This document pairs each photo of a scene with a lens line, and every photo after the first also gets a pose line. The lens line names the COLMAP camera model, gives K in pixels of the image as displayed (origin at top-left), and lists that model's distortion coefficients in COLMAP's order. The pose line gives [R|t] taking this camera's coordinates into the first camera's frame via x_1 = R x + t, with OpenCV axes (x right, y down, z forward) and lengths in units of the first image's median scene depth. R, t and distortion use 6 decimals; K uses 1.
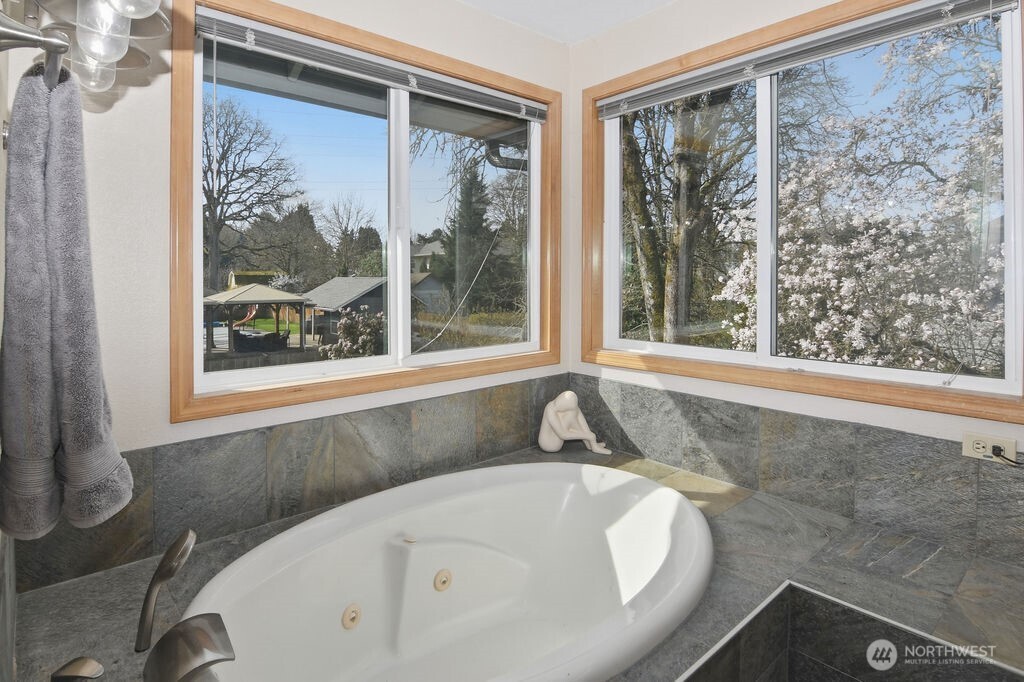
lens RADIAL K [[560.3, 0, 546.1], [0, 560.3, 286.1], [0, 0, 1]] dist [0.000542, -0.000414]
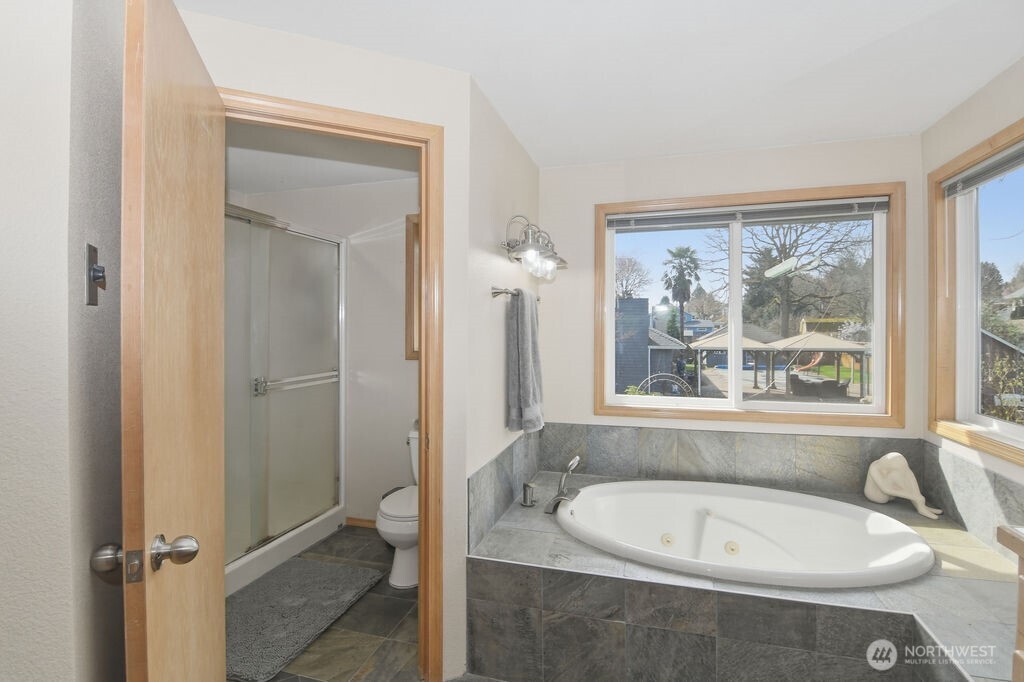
lens RADIAL K [[508.0, 0, 505.1], [0, 508.0, 328.5], [0, 0, 1]] dist [-0.010892, -0.006768]
pose [[0.526203, 0.004571, -0.850347, 0.546214], [-0.014920, 0.999881, -0.003857, -0.049911], [0.850228, 0.014717, 0.526209, -0.215569]]
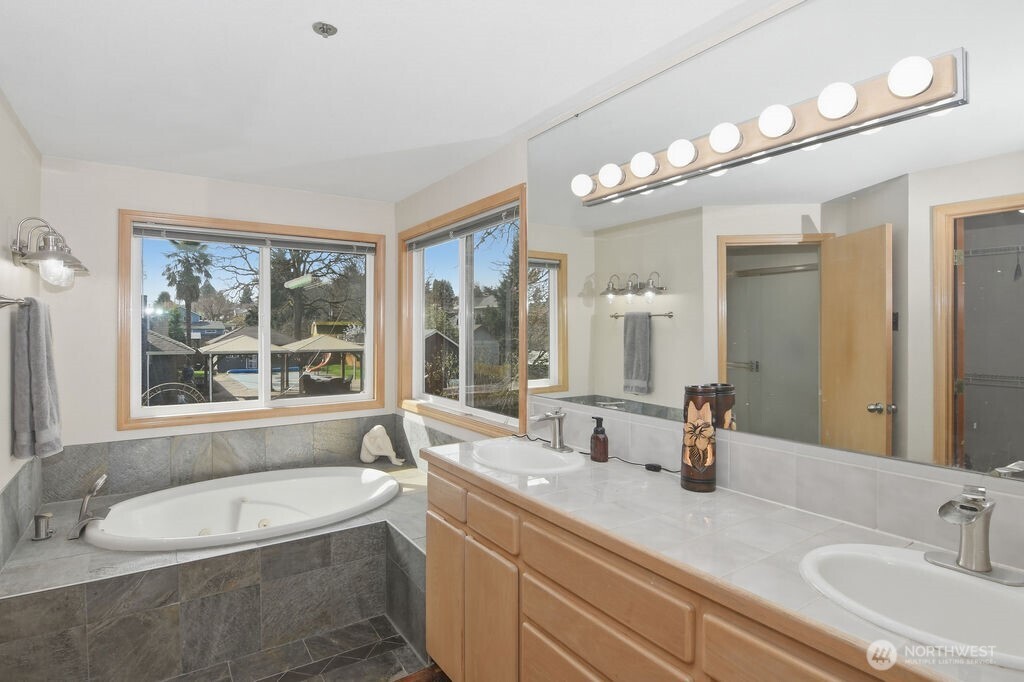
lens RADIAL K [[508.0, 0, 506.8], [0, 508.0, 329.5], [0, 0, 1]] dist [-0.010892, -0.006768]
pose [[0.992546, 0.005182, -0.121762, 0.652717], [-0.007504, 0.999799, -0.018615, -0.068126], [0.121641, 0.019390, 0.992385, -0.444040]]
